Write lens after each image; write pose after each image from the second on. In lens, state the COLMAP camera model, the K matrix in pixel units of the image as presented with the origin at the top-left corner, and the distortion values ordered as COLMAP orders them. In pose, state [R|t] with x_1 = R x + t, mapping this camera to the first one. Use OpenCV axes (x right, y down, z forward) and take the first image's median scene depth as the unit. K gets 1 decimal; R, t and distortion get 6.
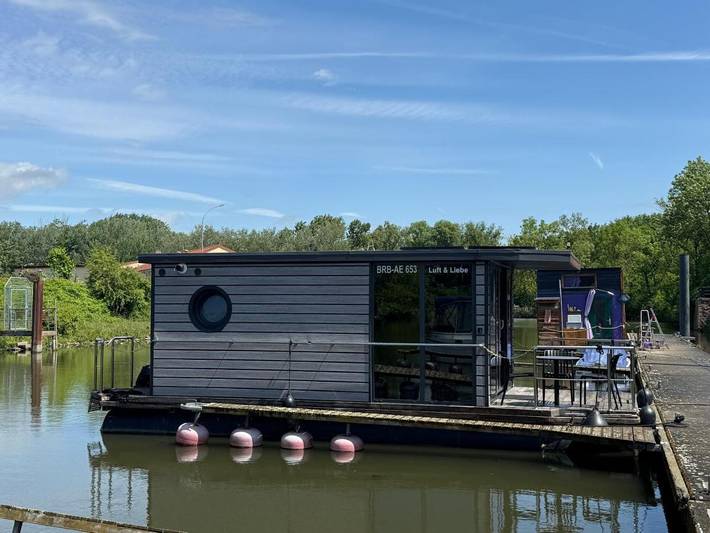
lens RADIAL K [[977.3, 0, 305.2], [0, 977.3, 267.6], [0, 0, 1]] dist [0.339903, -1.747646]
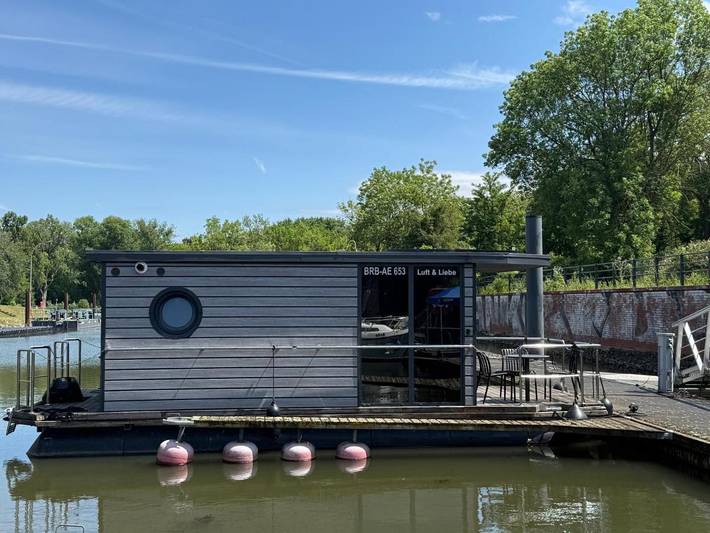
lens RADIAL K [[977.3, 0, 305.2], [0, 977.3, 267.6], [0, 0, 1]] dist [0.339903, -1.747646]
pose [[0.911248, 0.009288, 0.411754, -0.379836], [-0.010807, 0.999941, 0.001360, -0.002215], [-0.411717, -0.005689, 0.911294, 0.129307]]
